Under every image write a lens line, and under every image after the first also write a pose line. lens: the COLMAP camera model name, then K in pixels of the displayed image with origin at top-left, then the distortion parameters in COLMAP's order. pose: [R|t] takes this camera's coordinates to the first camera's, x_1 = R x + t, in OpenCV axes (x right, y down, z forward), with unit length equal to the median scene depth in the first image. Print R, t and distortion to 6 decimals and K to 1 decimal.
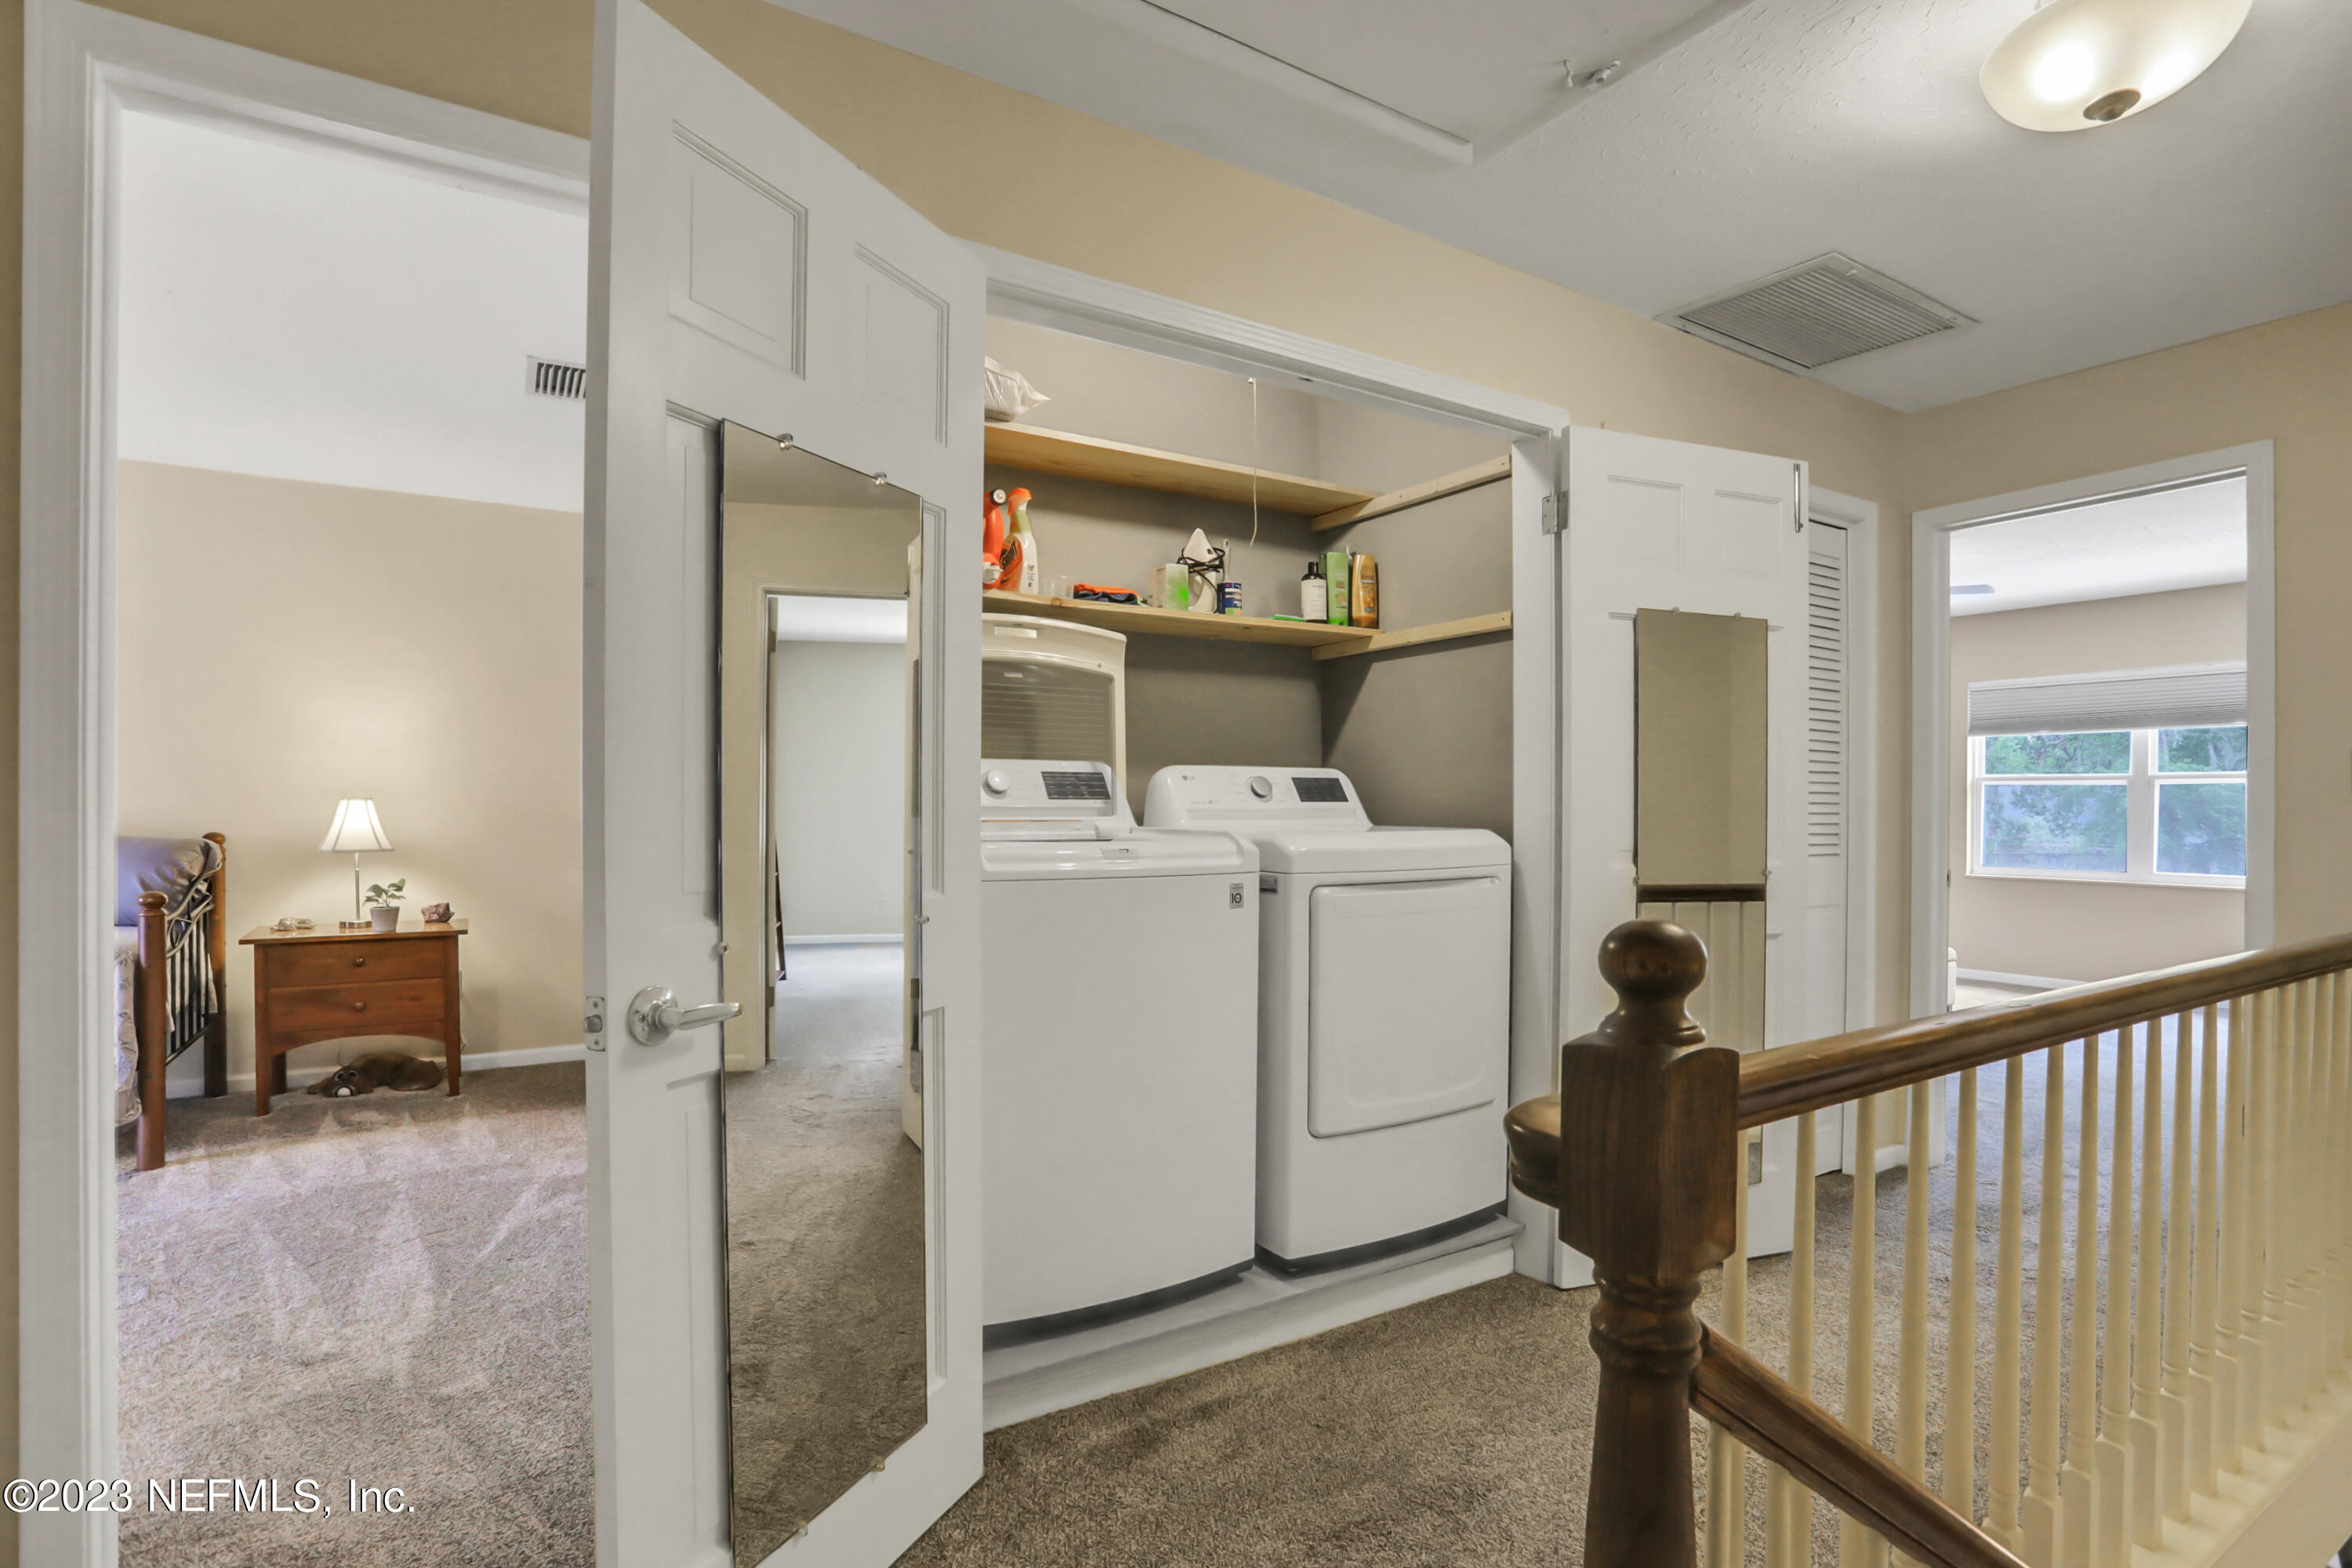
lens RADIAL K [[1164.3, 0, 1195.4], [0, 1164.3, 804.7], [0, 0, 1]] dist [-0.062941, 0.022848]
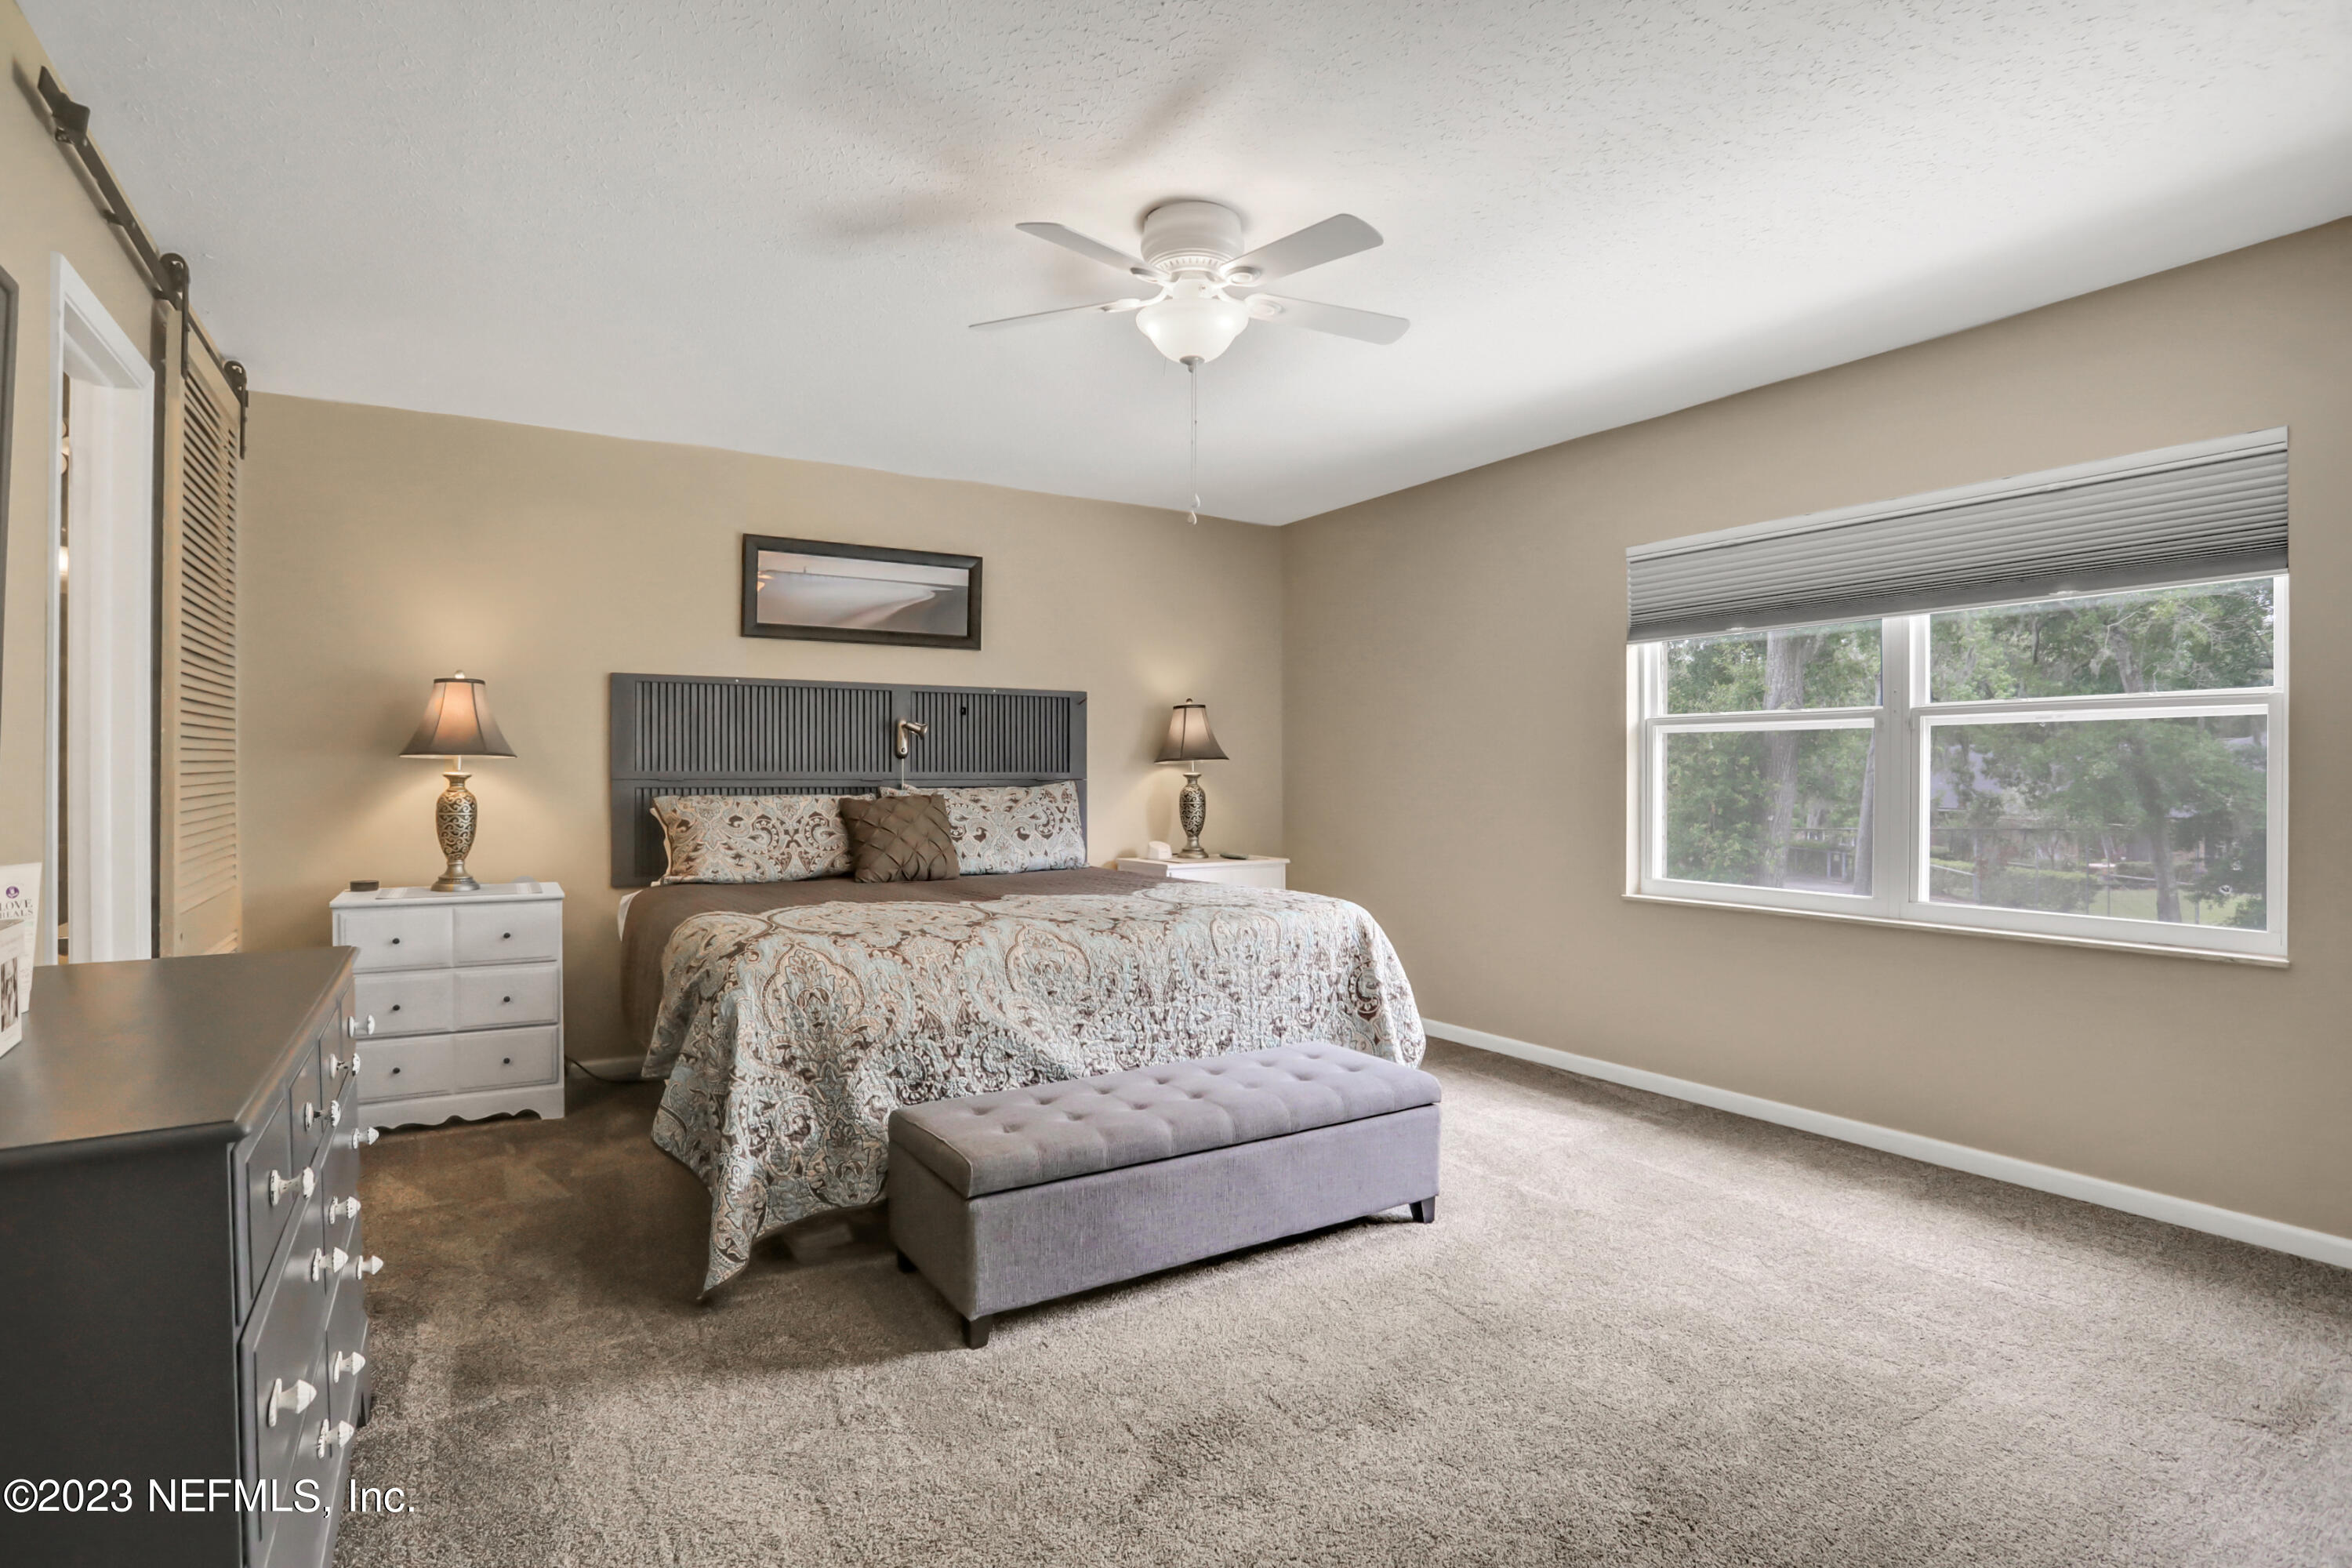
lens RADIAL K [[1164.3, 0, 1221.2], [0, 1164.3, 789.5], [0, 0, 1]] dist [-0.062941, 0.022848]
pose [[0.999986, -0.004443, -0.002786, 0.482964], [0.004468, 0.999949, 0.009031, 0.004010], [0.002746, -0.009043, 0.999955, 0.437698]]
